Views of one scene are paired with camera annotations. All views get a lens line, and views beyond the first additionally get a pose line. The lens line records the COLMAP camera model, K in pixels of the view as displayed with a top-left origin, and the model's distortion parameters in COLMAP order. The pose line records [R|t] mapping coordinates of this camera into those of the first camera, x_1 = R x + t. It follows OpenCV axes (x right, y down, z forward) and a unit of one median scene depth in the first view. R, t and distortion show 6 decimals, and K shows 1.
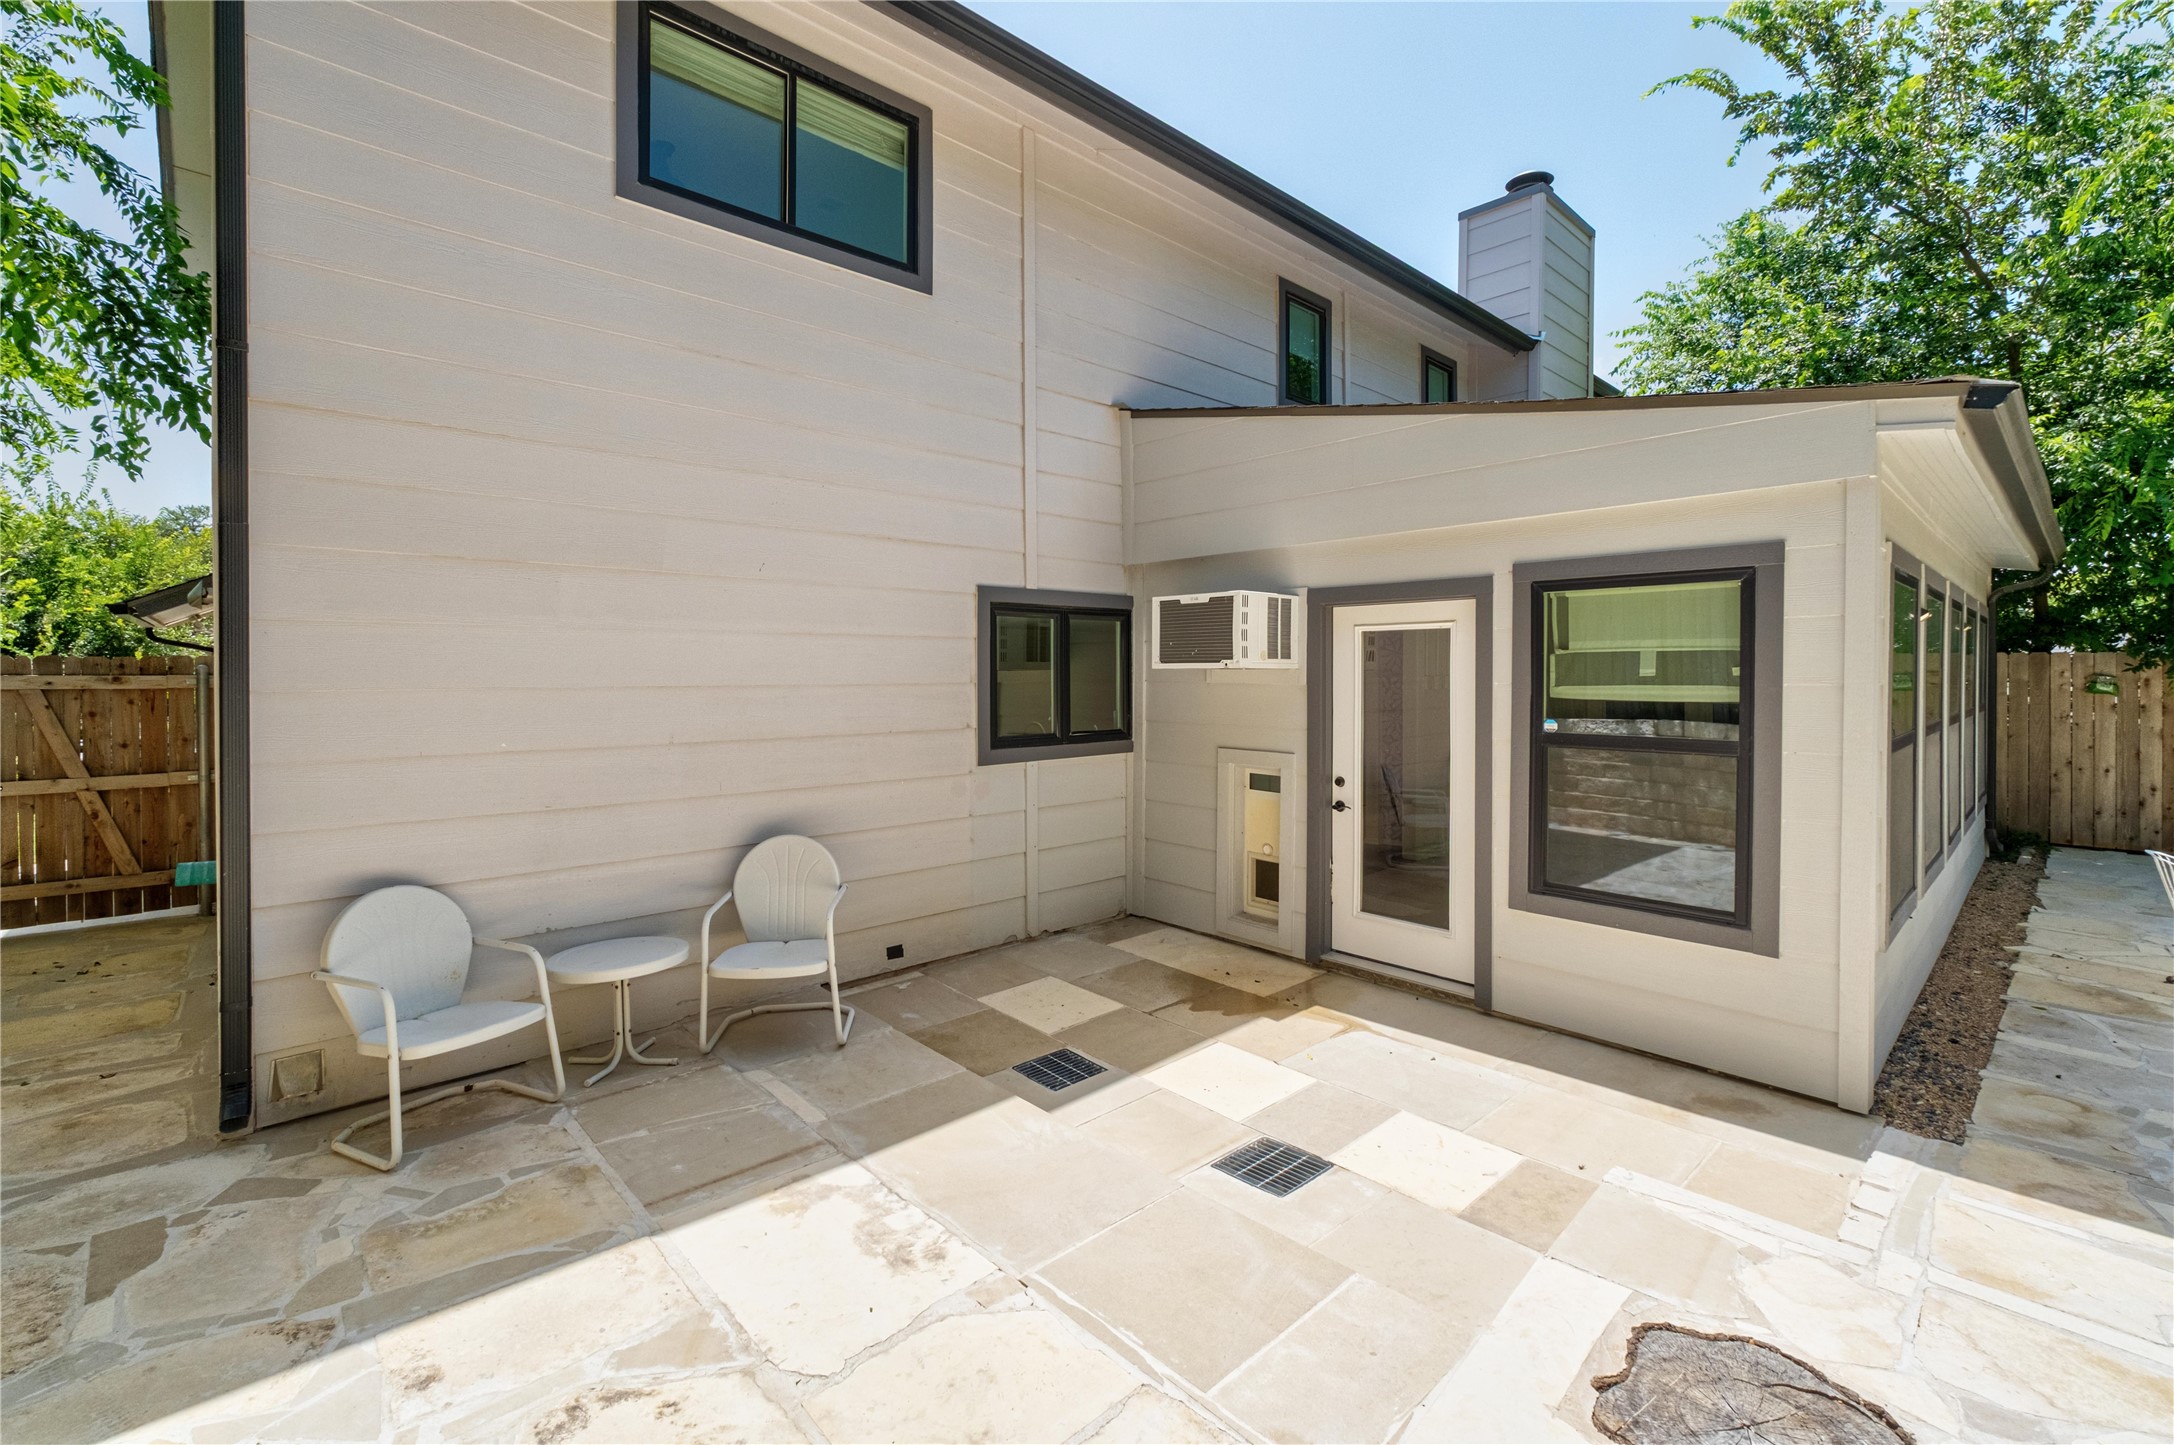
lens RADIAL K [[914.1, 0, 1099.8], [0, 914.1, 687.0], [0, 0, 1]] dist [-0.017302, 0.008571]
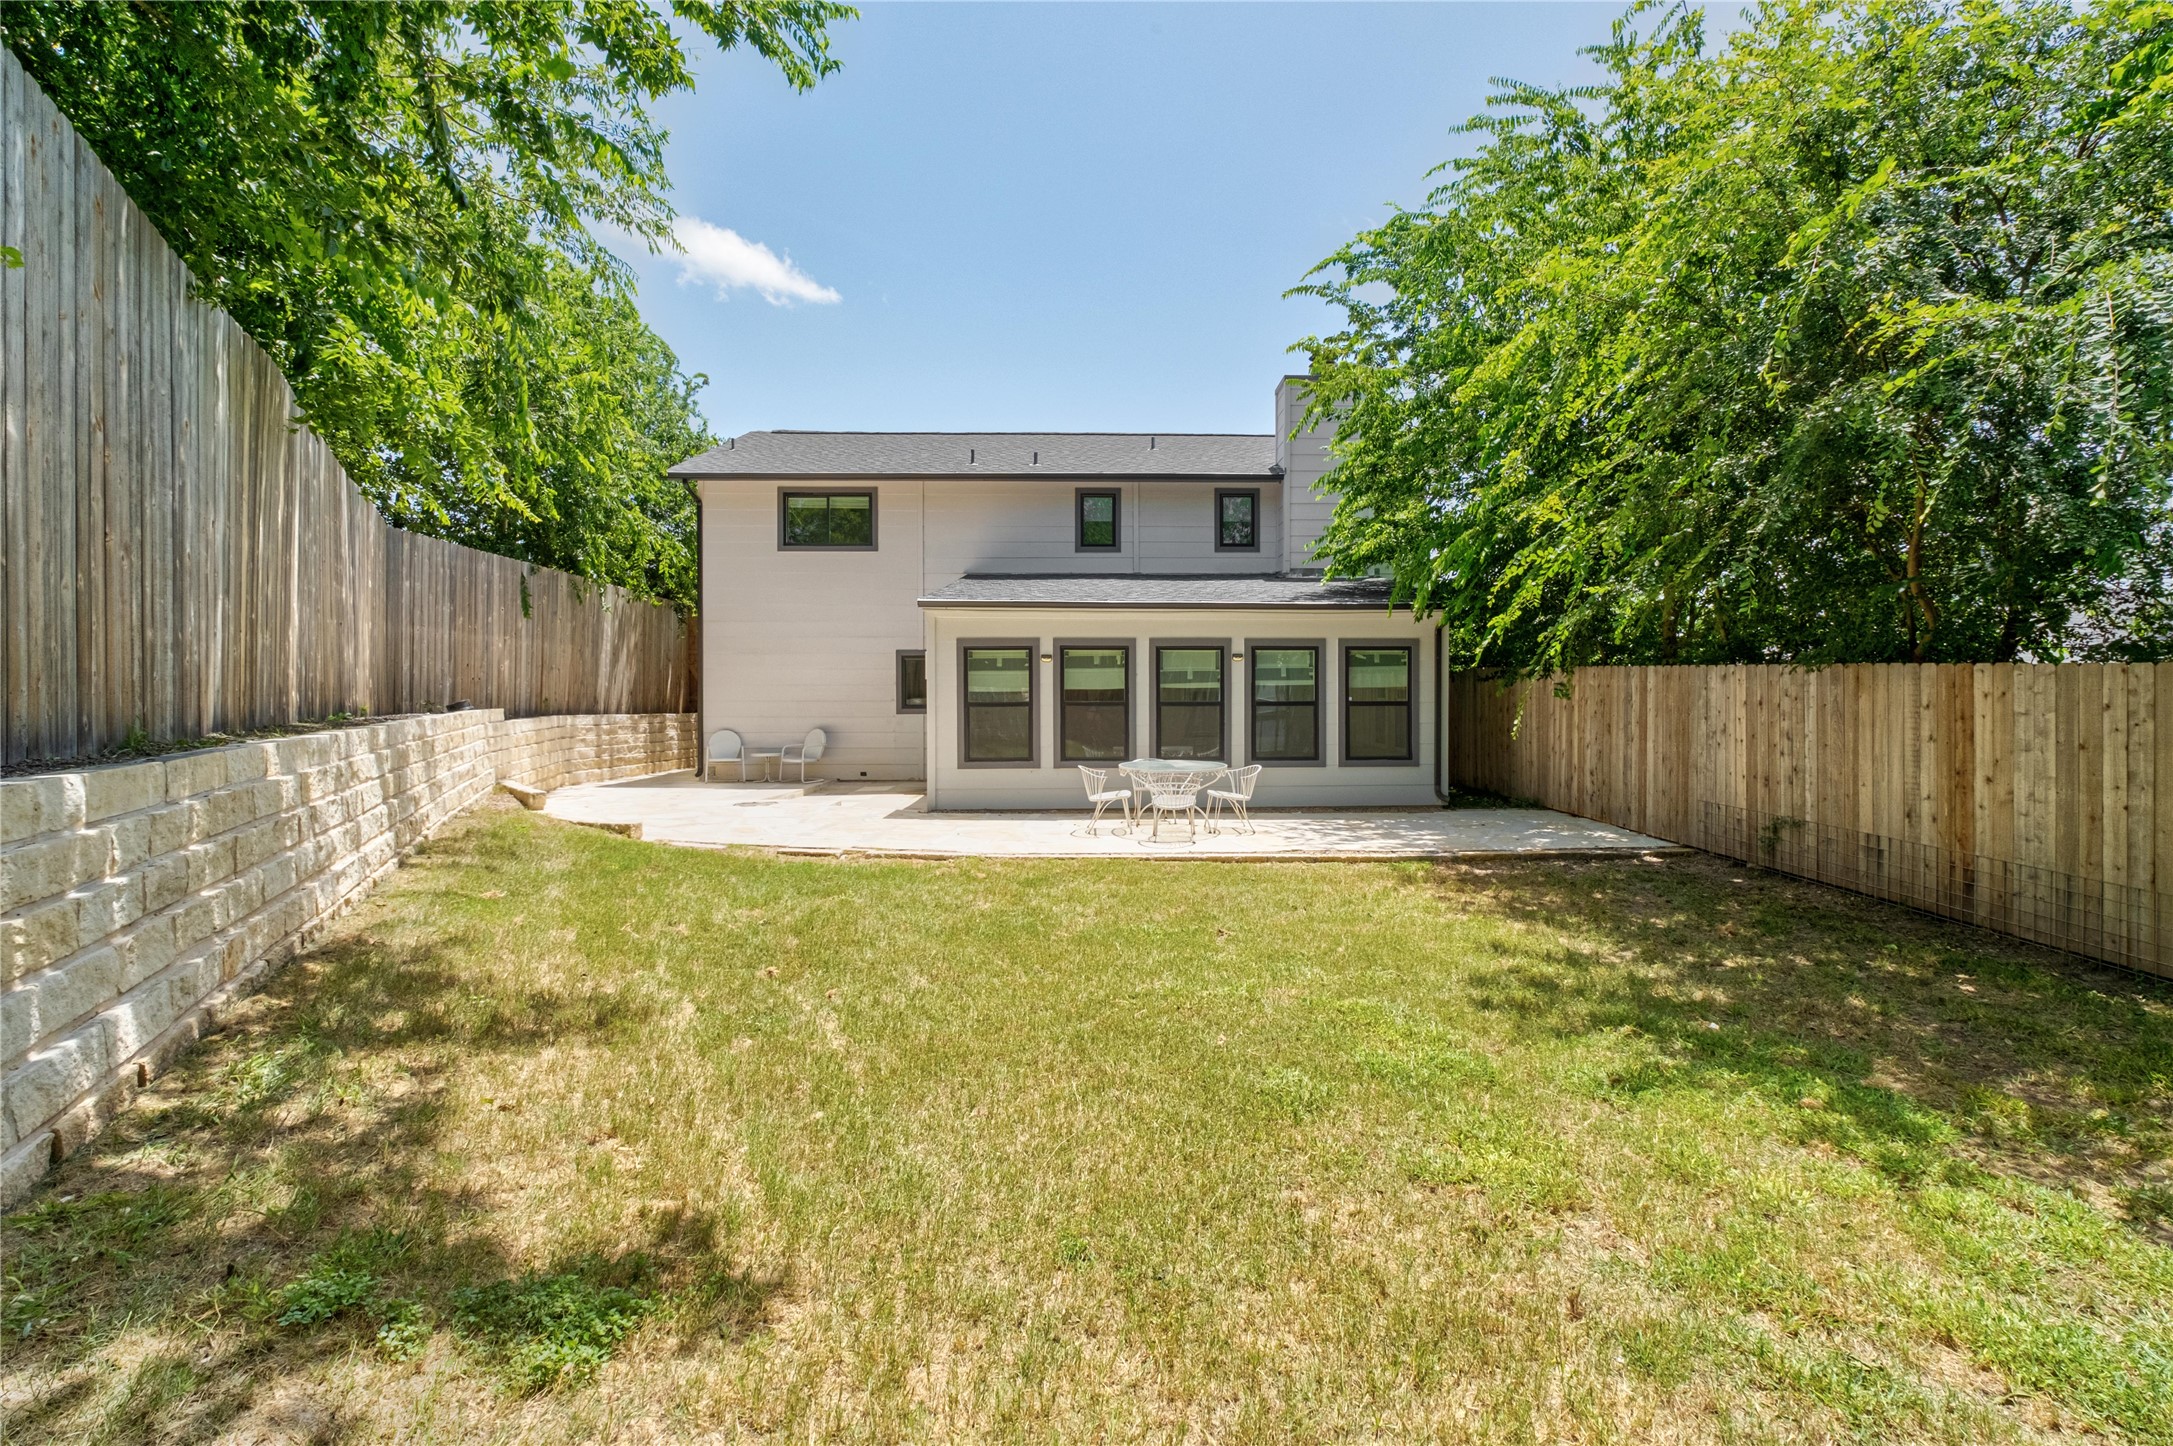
lens RADIAL K [[913.7, 0, 1099.3], [0, 913.7, 687.5], [0, 0, 1]] dist [-0.017302, 0.008571]
pose [[0.756291, 0.006155, -0.654206, 1.844181], [-0.012393, 0.999911, -0.004920, 0.010168], [0.654118, 0.011829, 0.756300, -0.602697]]
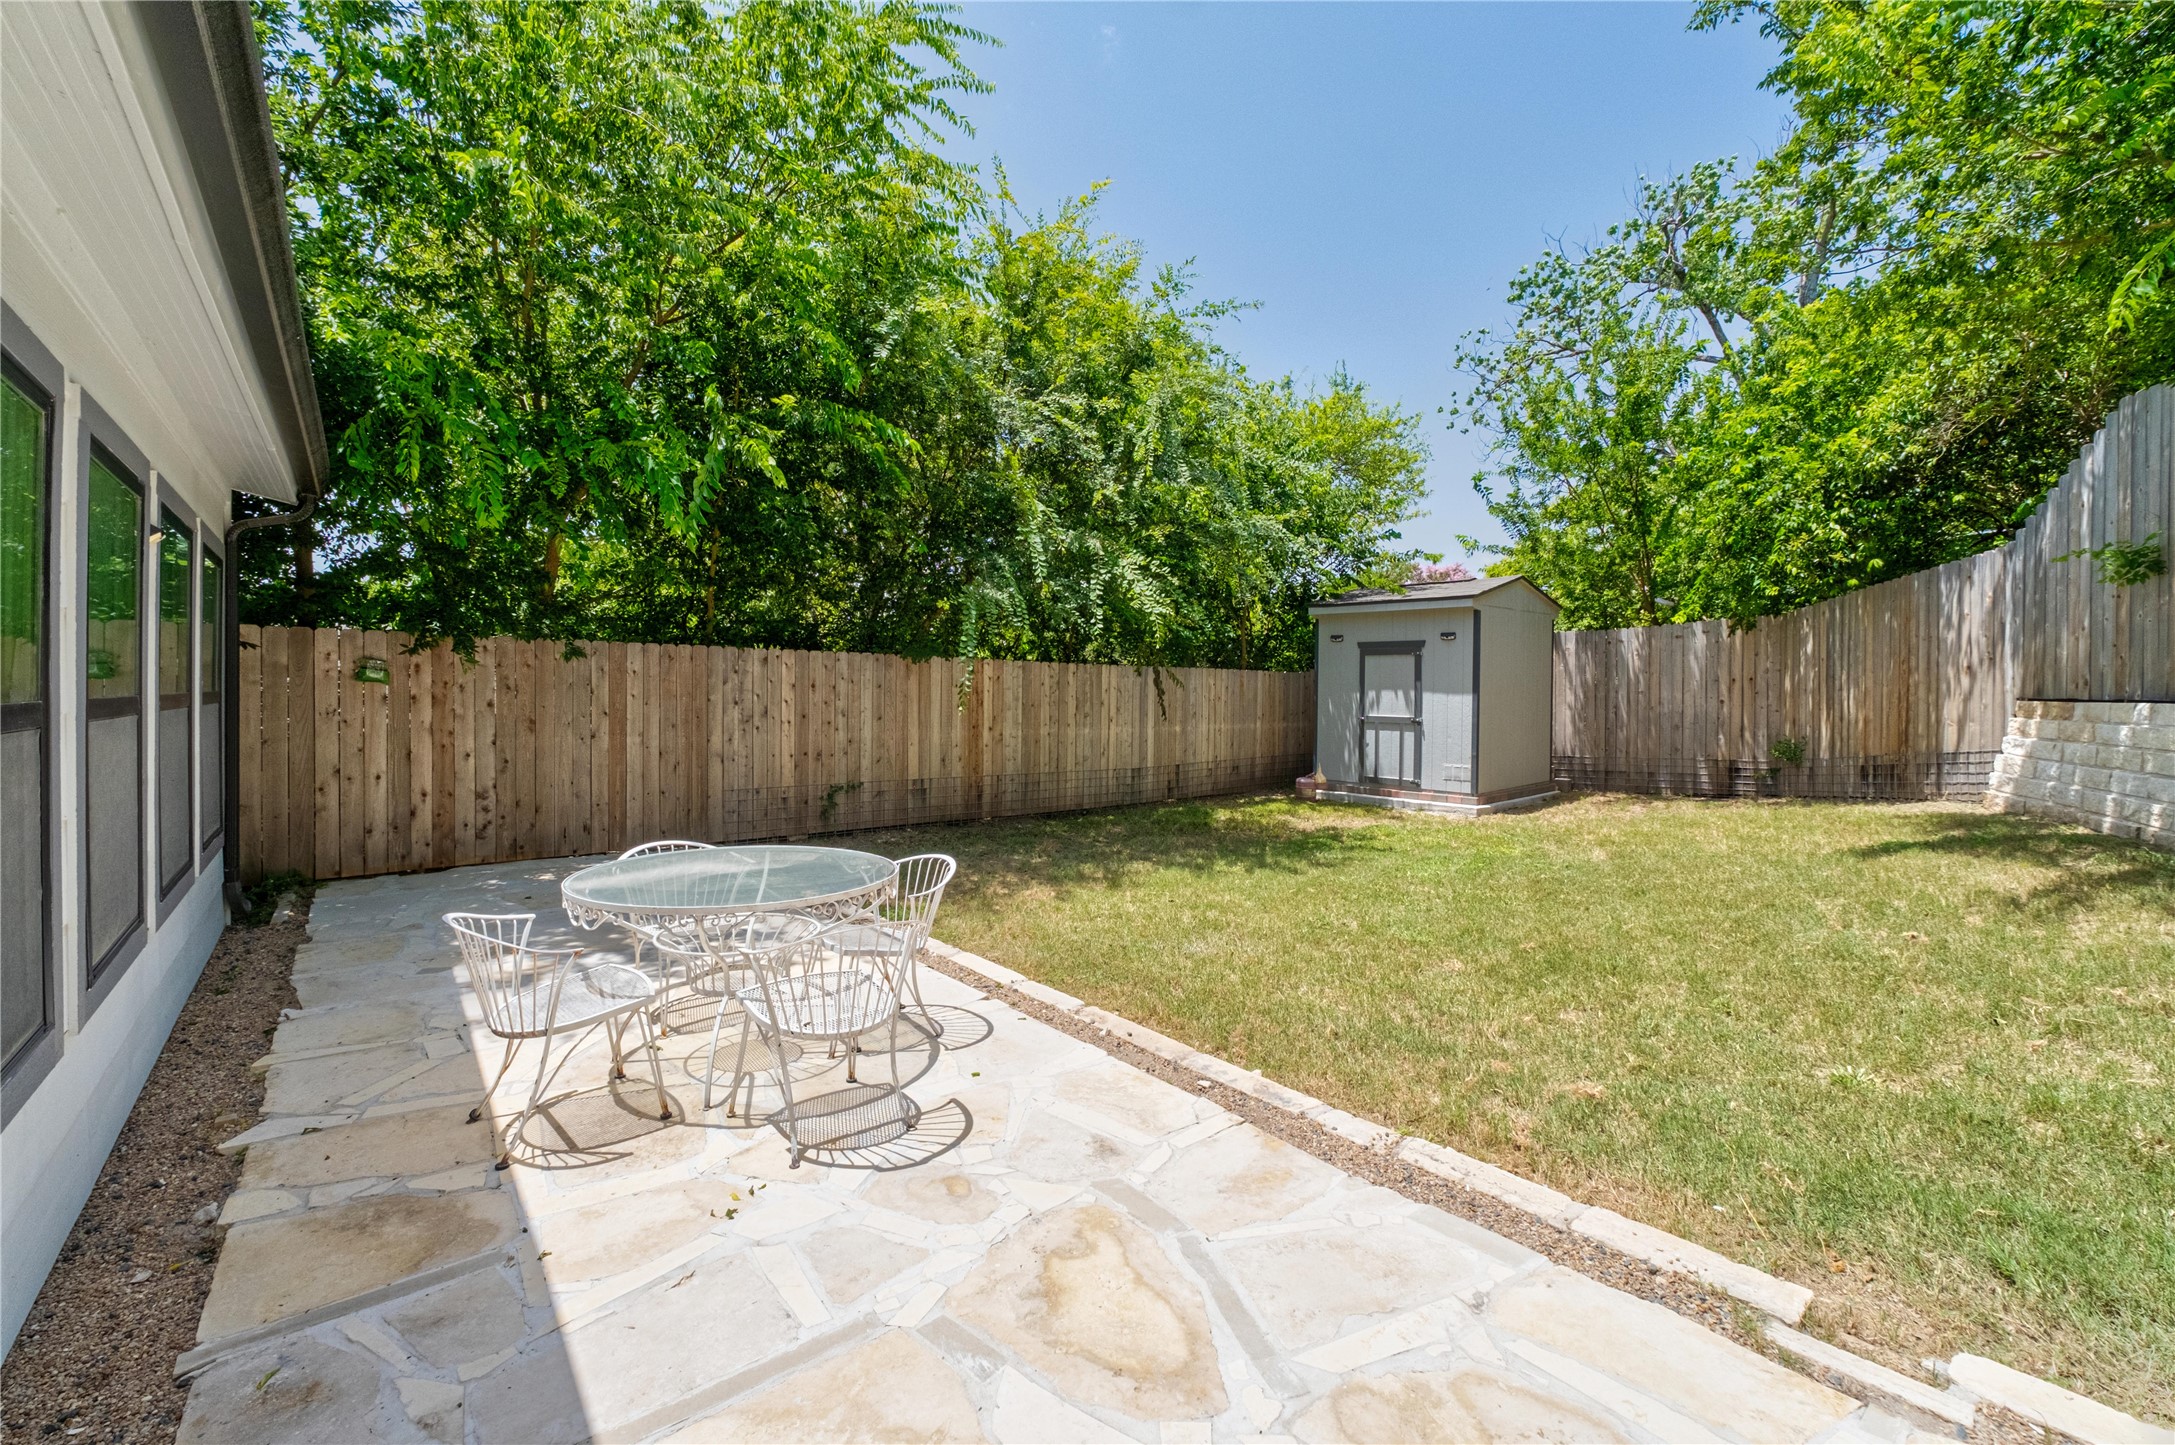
lens RADIAL K [[914.5, 0, 1100.3], [0, 914.5, 687.0], [0, 0, 1]] dist [-0.017302, 0.008571]
pose [[0.055148, 0.003937, 0.998470, 0.424720], [0.008043, 0.999958, -0.004388, 0.025513], [-0.998446, 0.008273, 0.055114, 0.391173]]
